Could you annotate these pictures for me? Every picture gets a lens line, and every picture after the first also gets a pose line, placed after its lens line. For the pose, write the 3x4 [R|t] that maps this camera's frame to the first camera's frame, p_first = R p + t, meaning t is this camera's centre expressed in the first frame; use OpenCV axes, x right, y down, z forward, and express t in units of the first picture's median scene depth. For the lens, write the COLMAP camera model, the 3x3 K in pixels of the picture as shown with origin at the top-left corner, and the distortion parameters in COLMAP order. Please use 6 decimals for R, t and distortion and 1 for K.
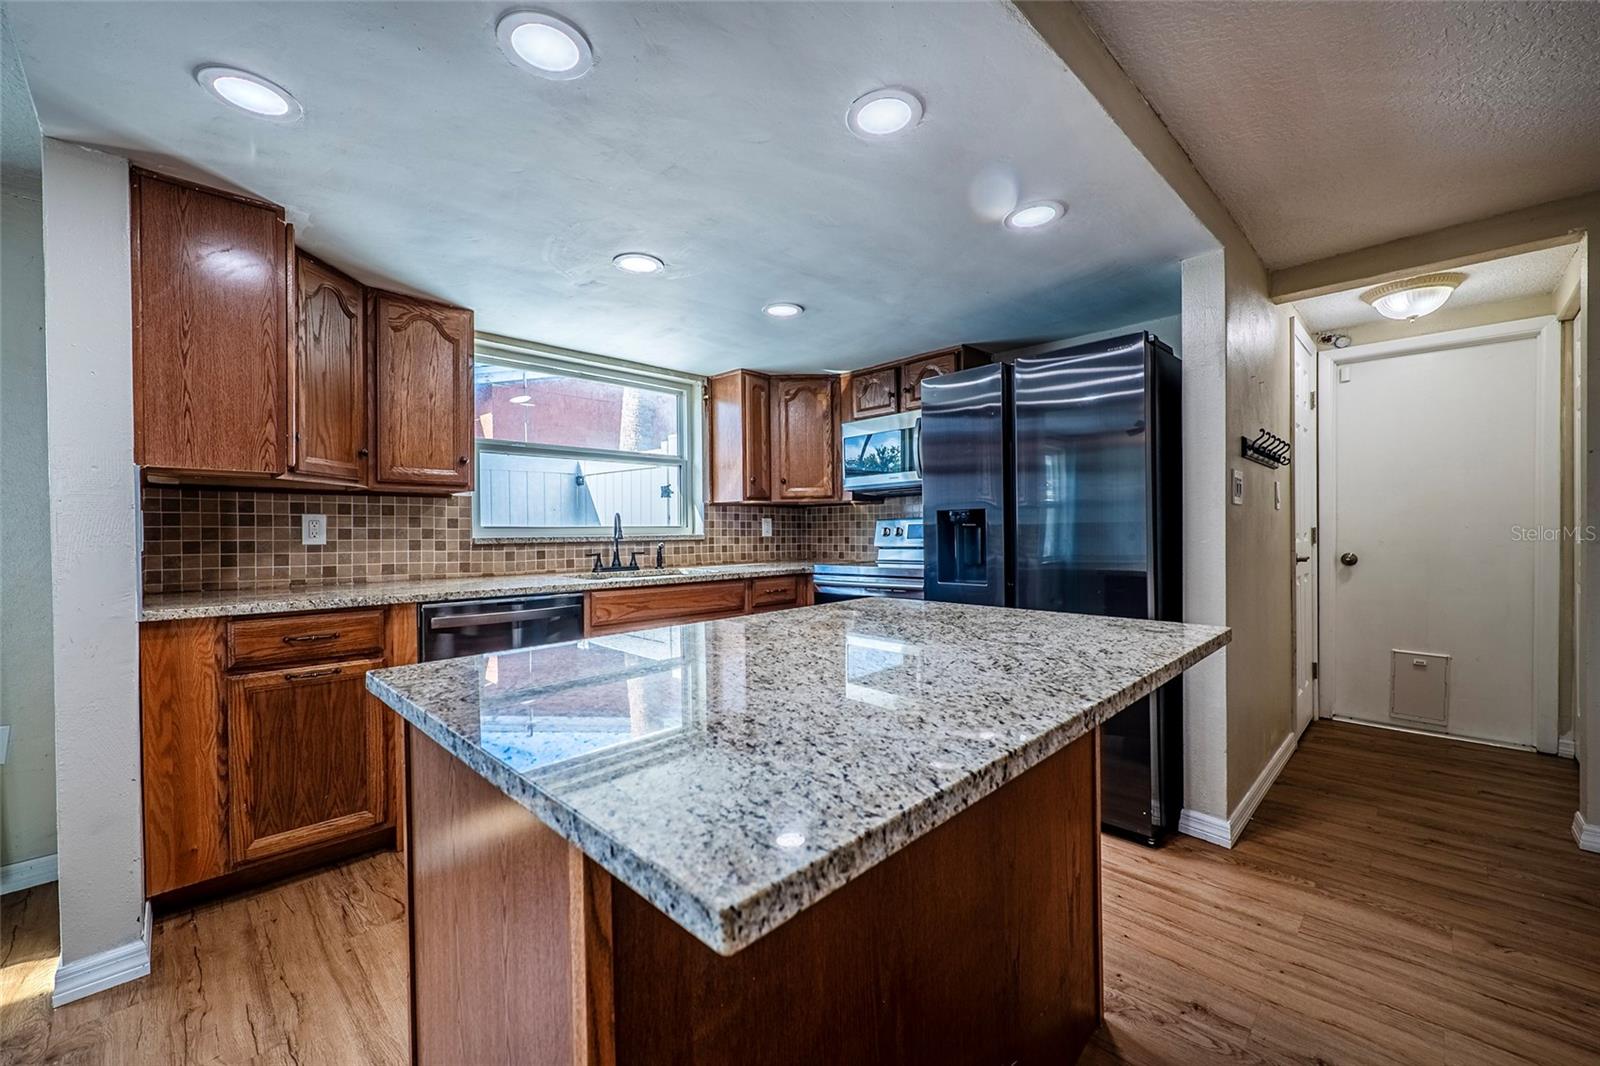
lens RADIAL K [[635.0, 0, 799.2], [0, 635.0, 534.5], [0, 0, 1]] dist [0.003329, -0.002082]
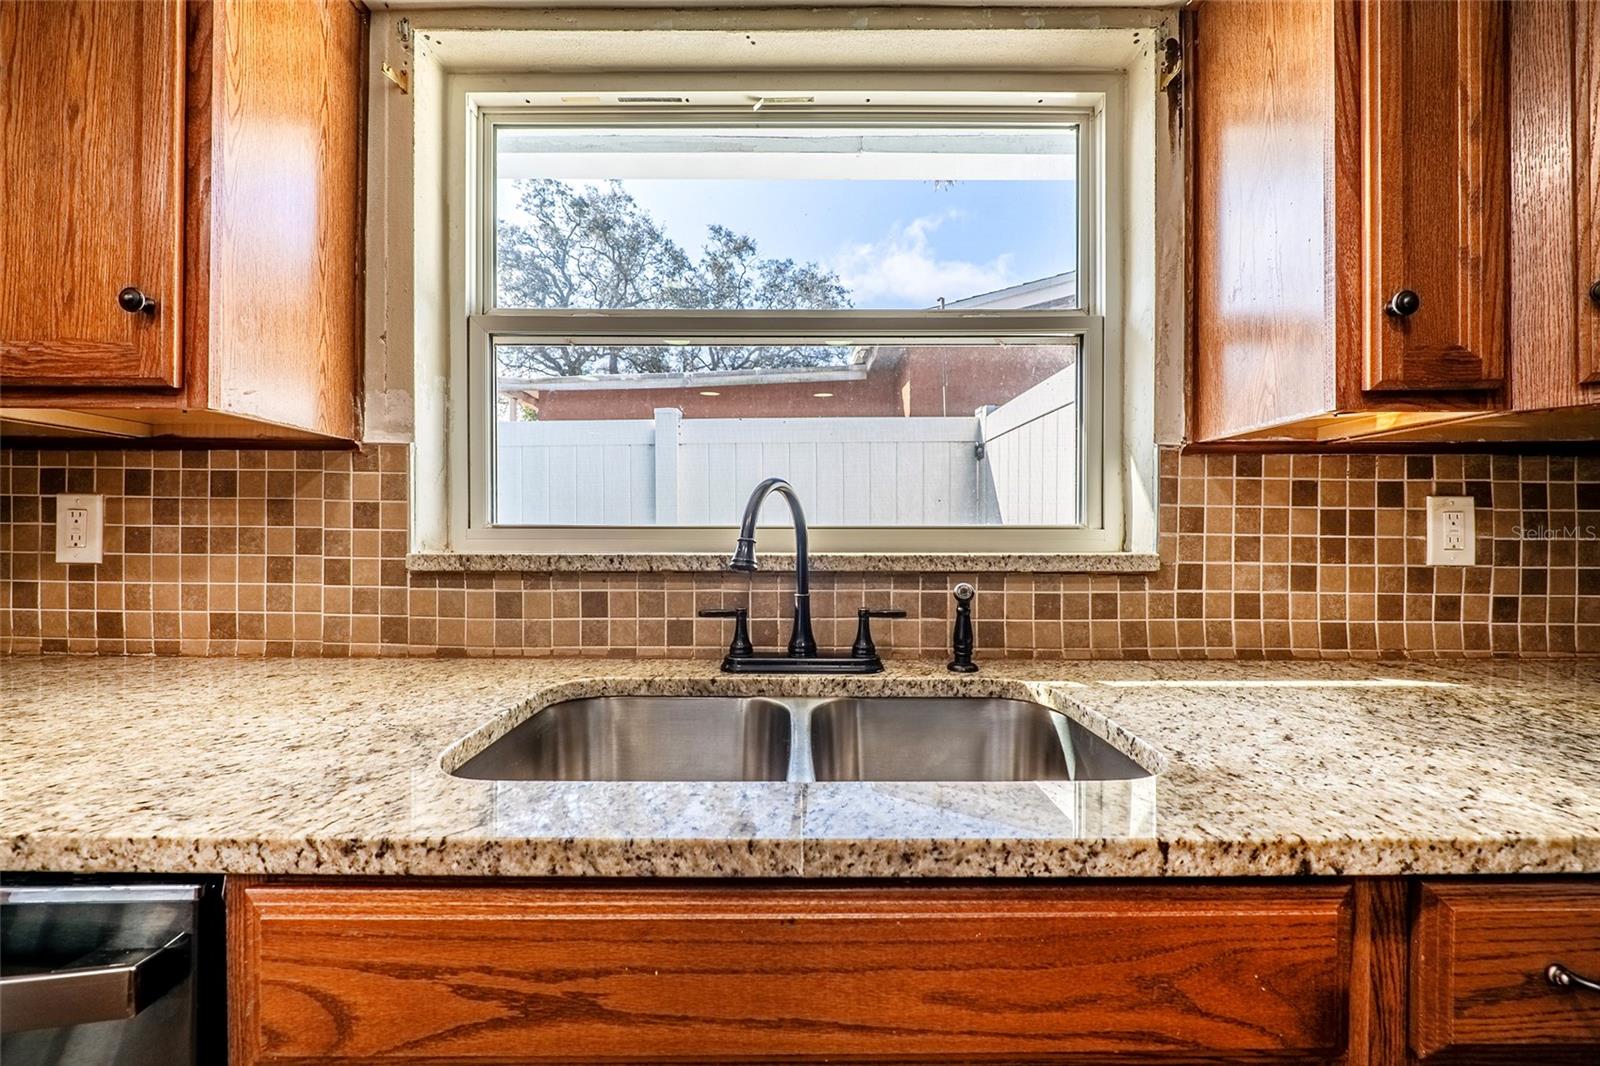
lens RADIAL K [[635.0, 0, 798.7], [0, 635.0, 533.9], [0, 0, 1]] dist [0.003329, -0.002082]
pose [[0.709915, 0.010769, -0.704205, -0.075479], [-0.013106, 0.999912, 0.002079, -0.009458], [0.704165, 0.007753, 0.709994, 0.821698]]
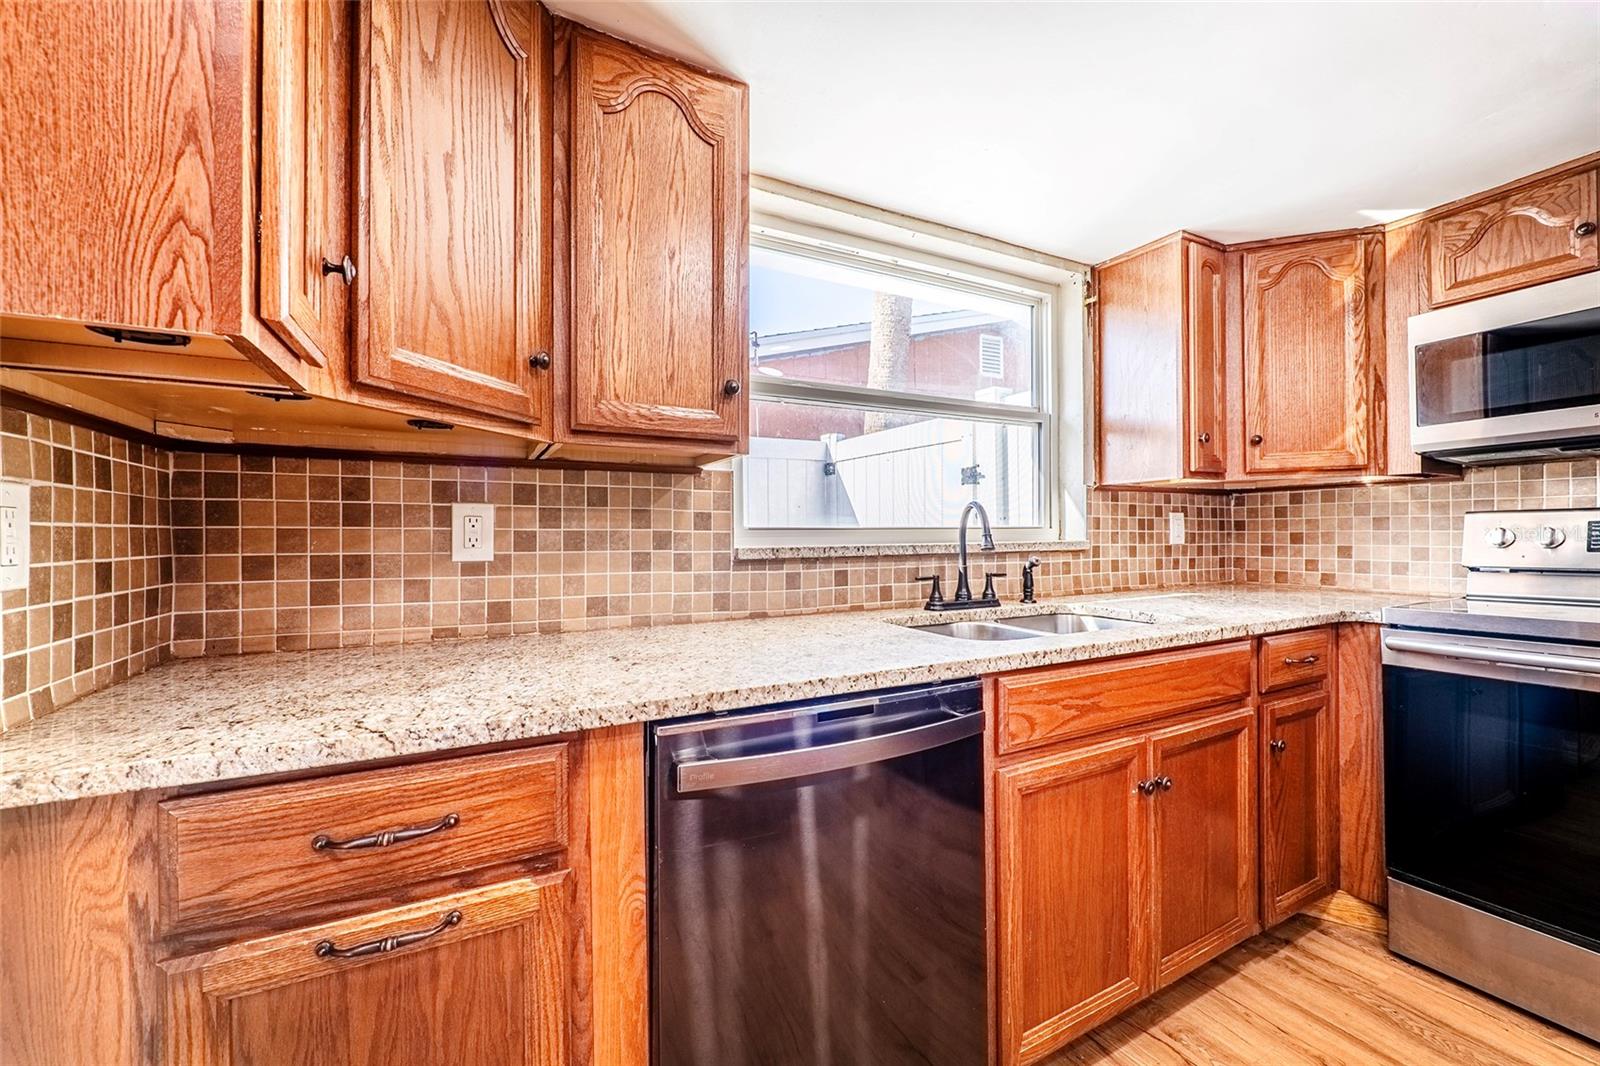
lens RADIAL K [[635.0, 0, 799.1], [0, 635.0, 534.0], [0, 0, 1]] dist [0.003329, -0.002082]
pose [[0.954970, 0.001303, -0.296699, -0.275110], [-0.002446, 0.999991, -0.003482, -0.004329], [0.296692, 0.004051, 0.954965, 0.456116]]
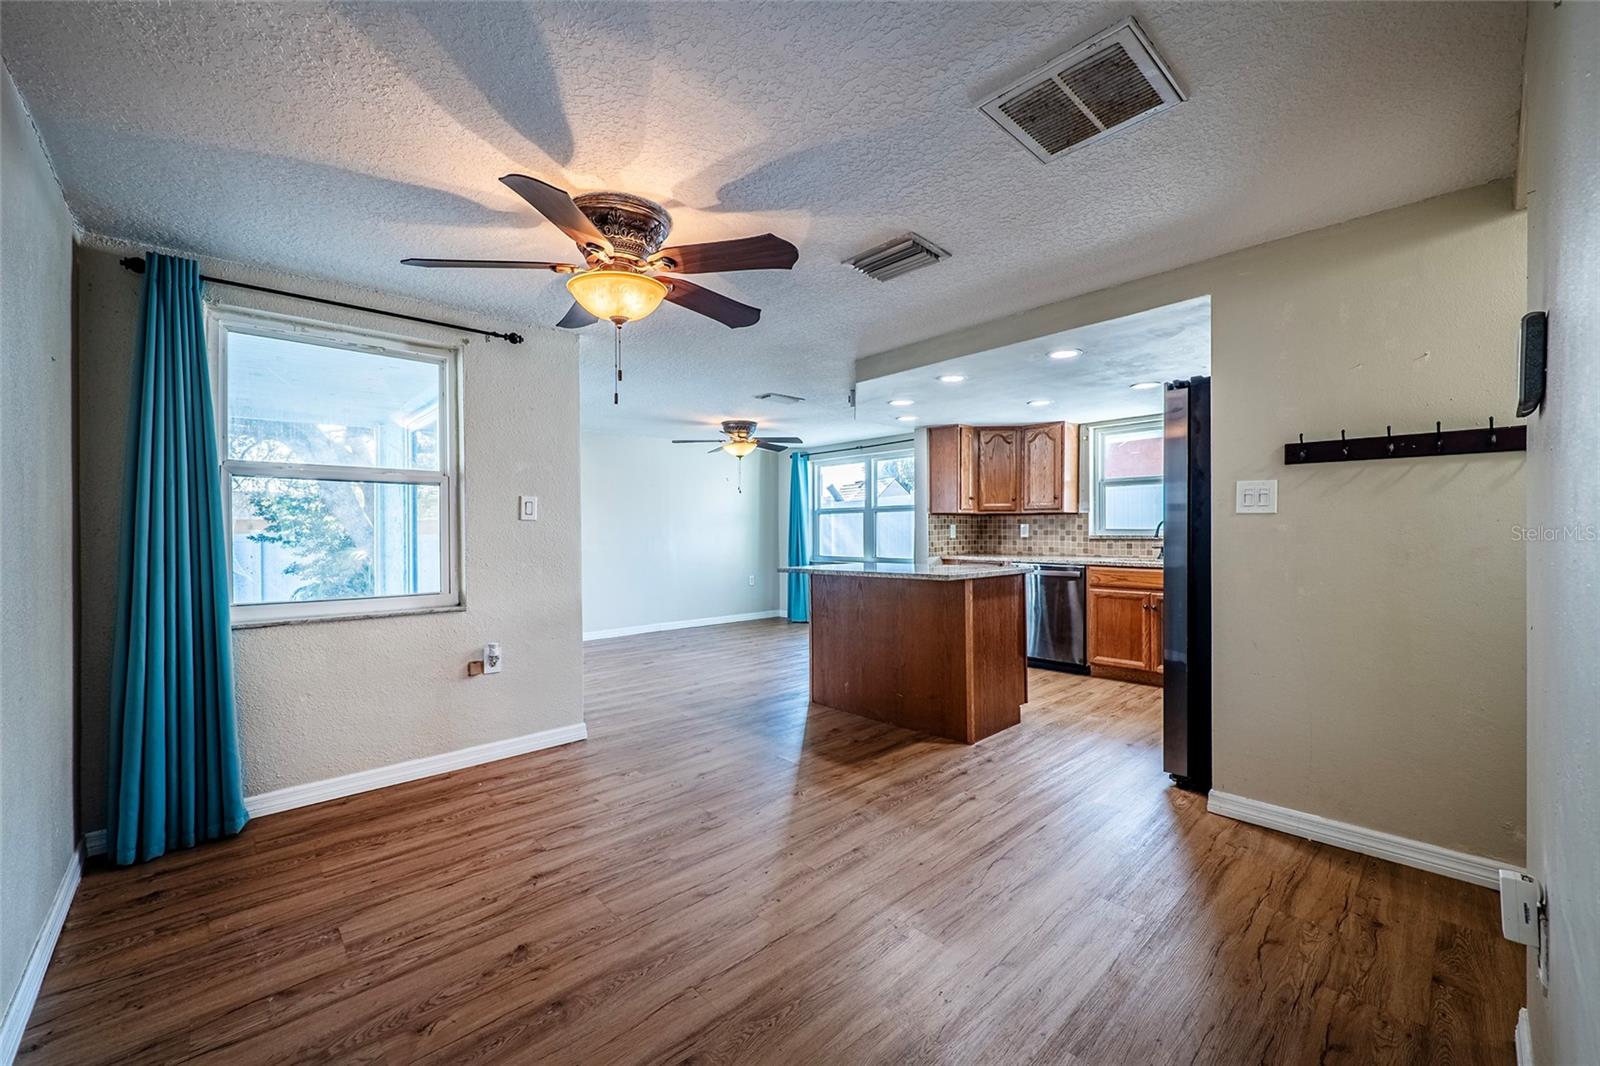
lens RADIAL K [[635.0, 0, 796.0], [0, 635.0, 534.3], [0, 0, 1]] dist [0.003329, -0.002082]
pose [[-0.034813, 0.012496, -0.999316, 1.253980], [-0.003267, 0.999915, 0.012617, -0.016274], [0.999388, 0.003704, -0.034770, 0.194771]]
